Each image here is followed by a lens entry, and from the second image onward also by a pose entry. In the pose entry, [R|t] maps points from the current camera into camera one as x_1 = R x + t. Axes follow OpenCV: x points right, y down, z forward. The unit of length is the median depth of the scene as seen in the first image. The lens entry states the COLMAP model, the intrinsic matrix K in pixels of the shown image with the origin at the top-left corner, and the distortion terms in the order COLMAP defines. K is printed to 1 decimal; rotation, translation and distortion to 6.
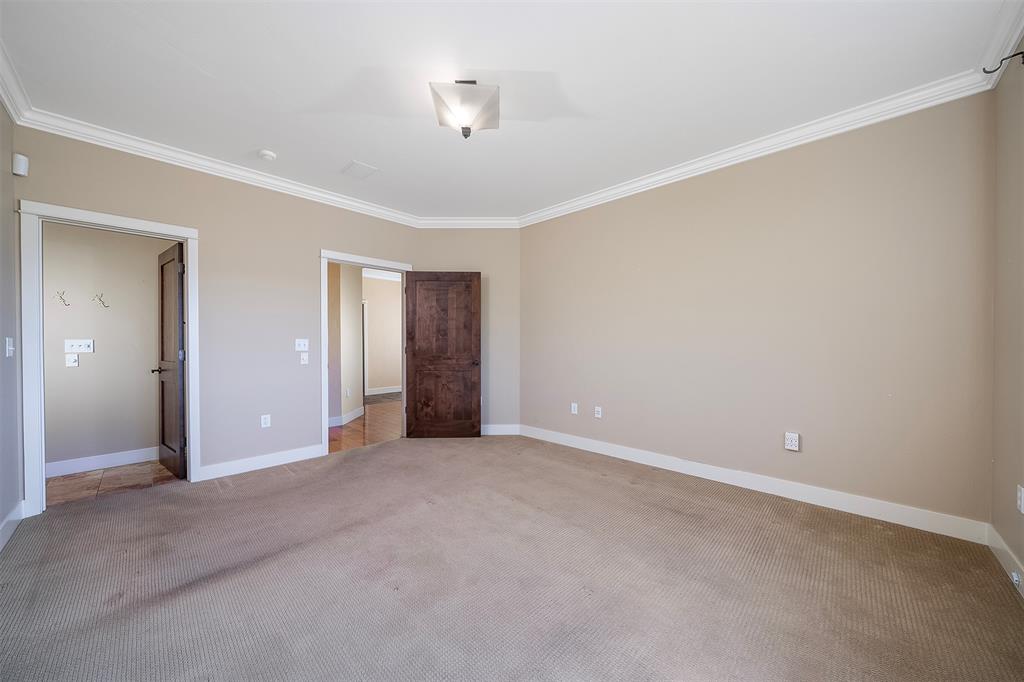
lens RADIAL K [[363.4, 0, 515.1], [0, 363.4, 348.6], [0, 0, 1]] dist [-0.005949, 0.000665]
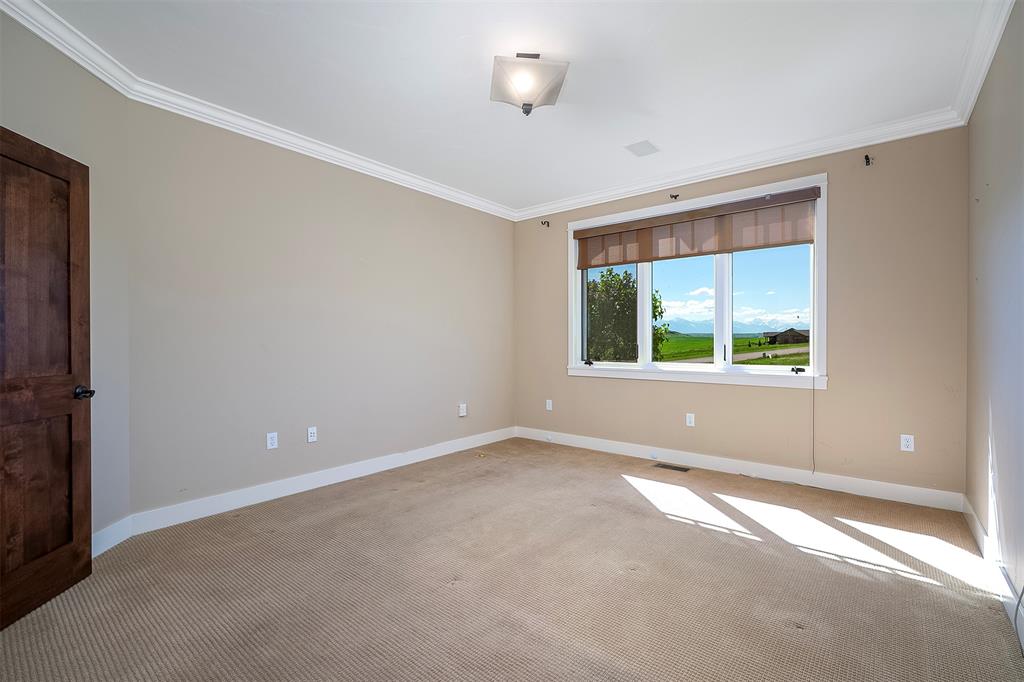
lens RADIAL K [[448.2, 0, 513.8], [0, 448.2, 339.6], [0, 0, 1]] dist [0.003299, 0.000201]
pose [[-0.092679, 0.007571, 0.995667, -0.641097], [0.008357, 0.999942, -0.006826, -0.011192], [-0.995661, 0.007689, -0.092737, 0.574439]]
